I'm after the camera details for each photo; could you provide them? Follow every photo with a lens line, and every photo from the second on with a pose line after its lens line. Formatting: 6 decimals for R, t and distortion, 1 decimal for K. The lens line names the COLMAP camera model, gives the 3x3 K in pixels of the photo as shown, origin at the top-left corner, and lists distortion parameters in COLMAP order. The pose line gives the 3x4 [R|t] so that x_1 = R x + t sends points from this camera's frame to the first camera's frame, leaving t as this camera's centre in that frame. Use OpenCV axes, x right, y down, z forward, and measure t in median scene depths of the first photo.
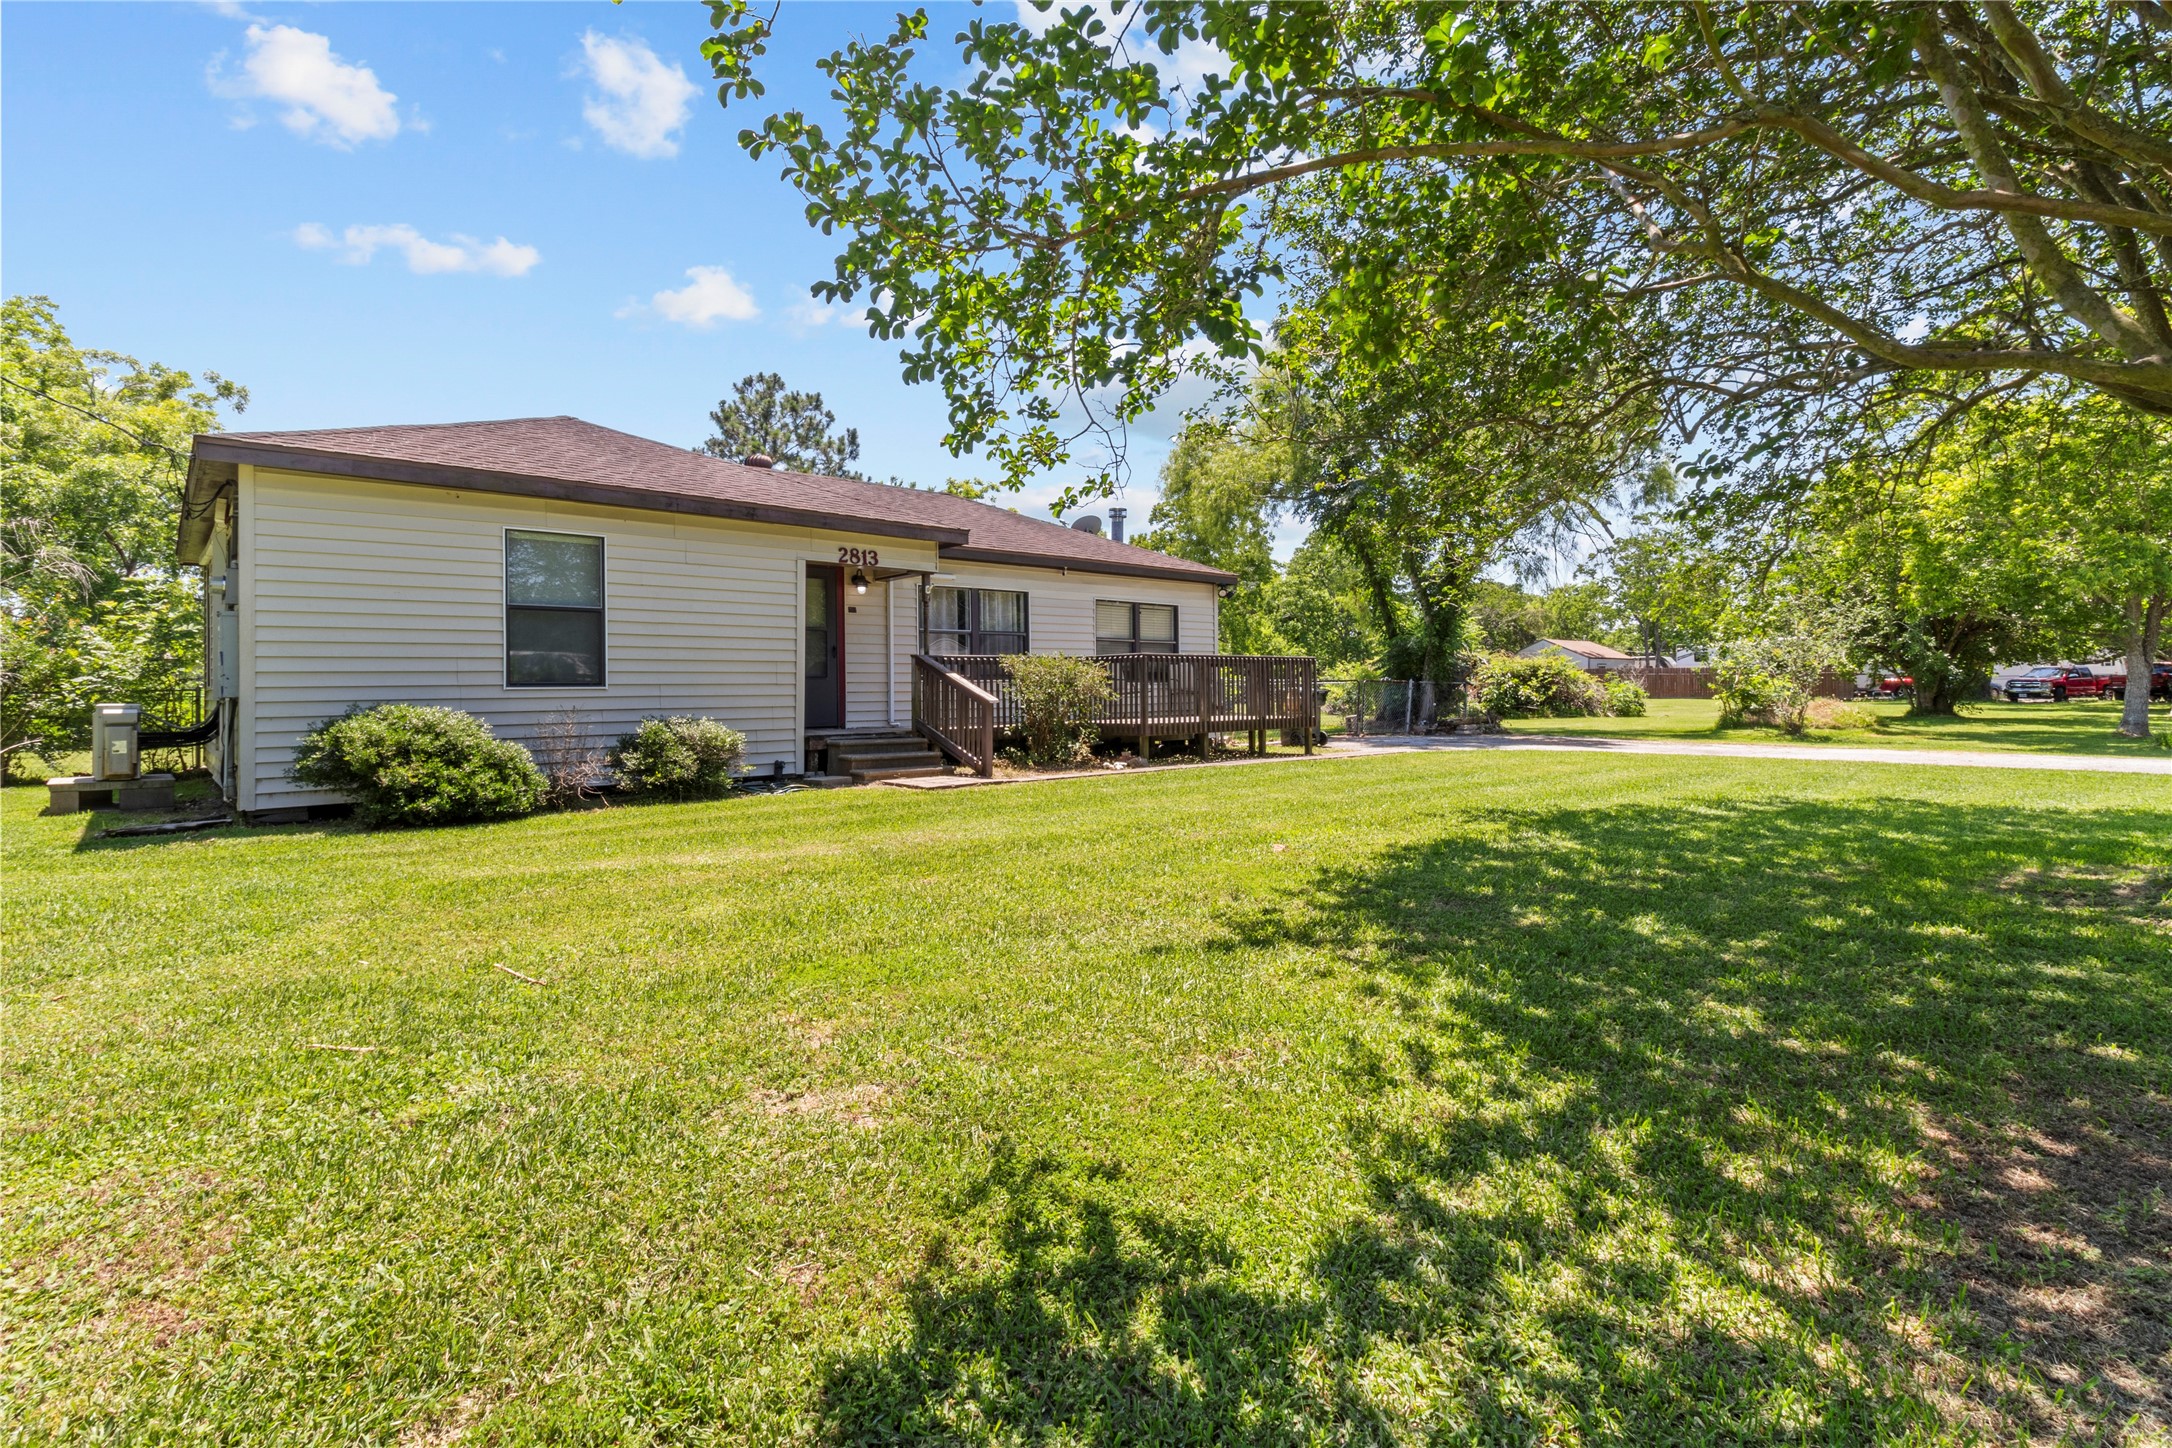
lens RADIAL K [[1041.3, 0, 1088.5], [0, 1041.3, 715.4], [0, 0, 1]] dist [0.000169, 0.000630]
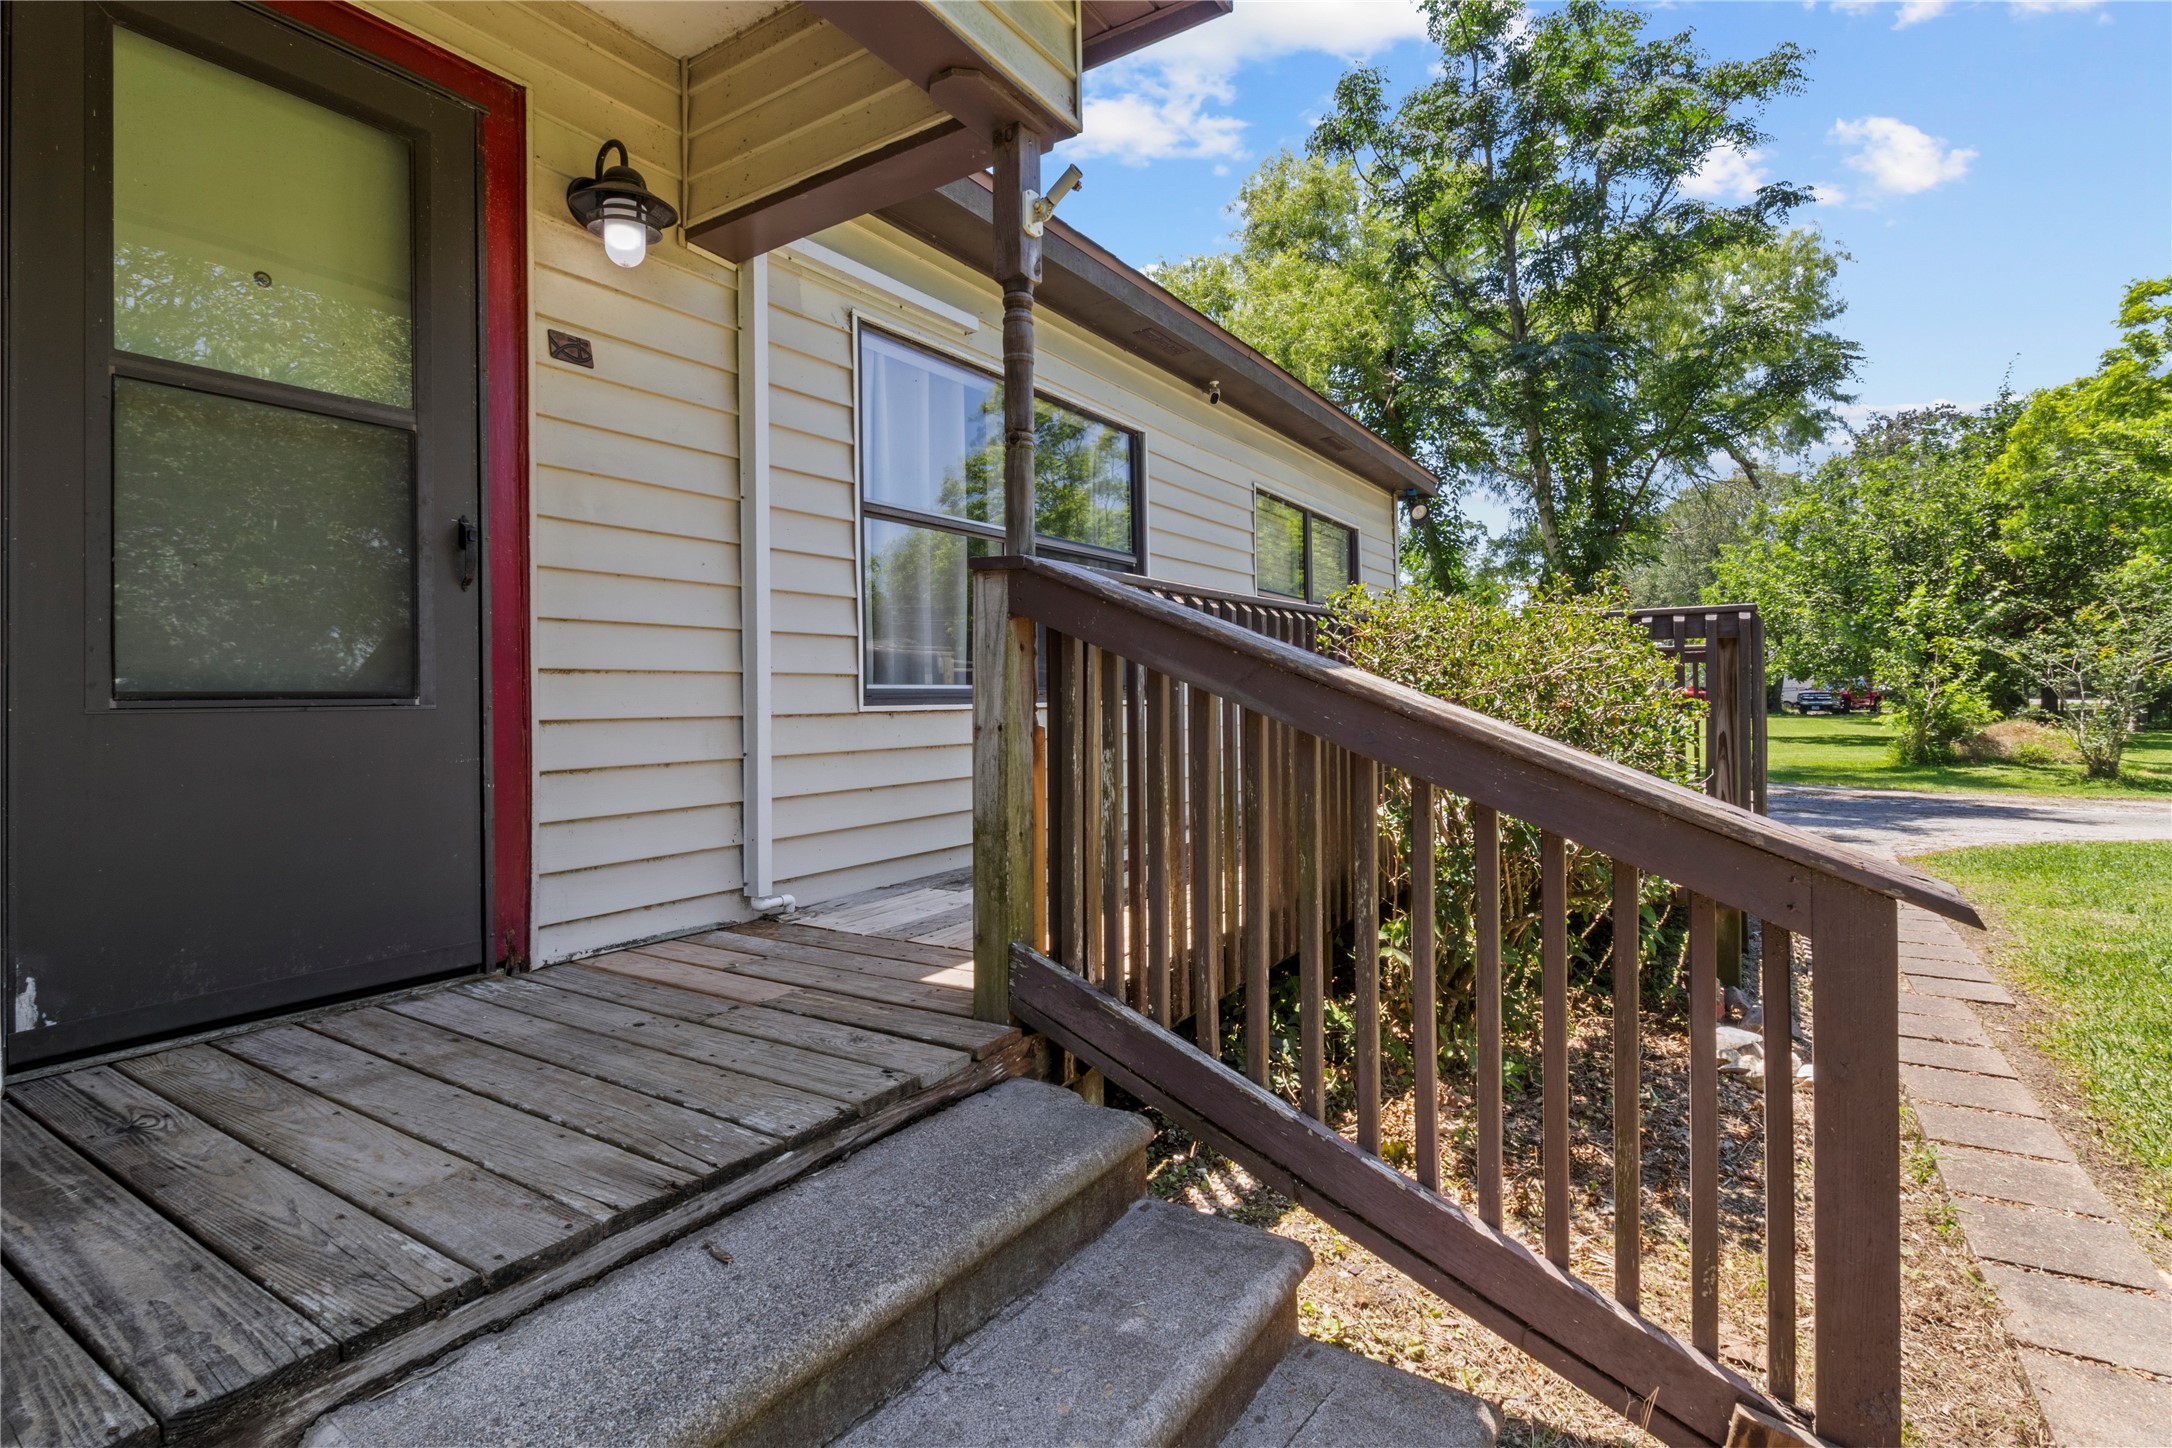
lens RADIAL K [[1041.3, 0, 1085.9], [0, 1041.3, 702.5], [0, 0, 1]] dist [0.000169, 0.000630]
pose [[0.967231, 0.000451, 0.253898, -0.183286], [0.004849, 0.999783, -0.020247, -0.030879], [-0.253852, 0.020815, 0.967019, 0.788840]]
